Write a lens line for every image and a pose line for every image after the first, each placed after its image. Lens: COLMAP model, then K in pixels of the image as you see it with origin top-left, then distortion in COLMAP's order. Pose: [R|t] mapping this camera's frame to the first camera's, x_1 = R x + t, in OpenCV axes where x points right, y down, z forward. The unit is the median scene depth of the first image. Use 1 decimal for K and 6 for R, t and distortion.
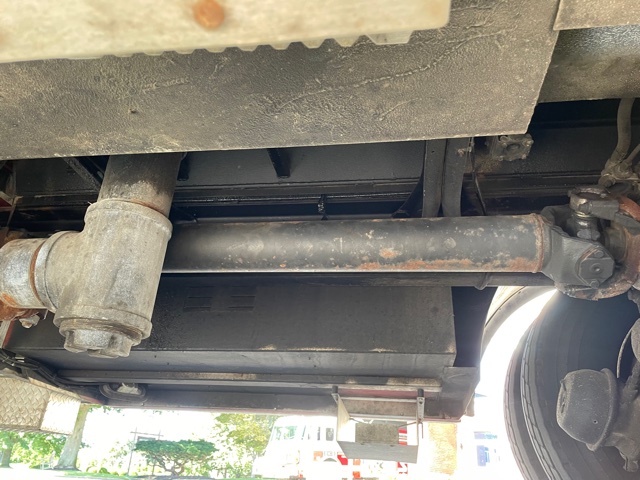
lens RADIAL K [[483.4, 0, 315.5], [0, 483.4, 238.9], [0, 0, 1]] dist [0.068357, -0.090773]
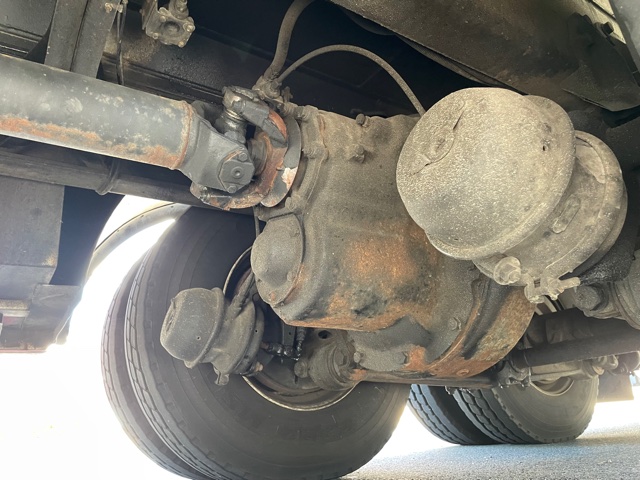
lens RADIAL K [[483.4, 0, 319.6], [0, 483.4, 236.0], [0, 0, 1]] dist [0.068357, -0.090773]
pose [[0.720287, 0.117706, 0.683617, 0.055649], [-0.194024, 0.980349, 0.035635, 0.094471], [-0.665989, -0.158305, 0.728971, 0.164120]]
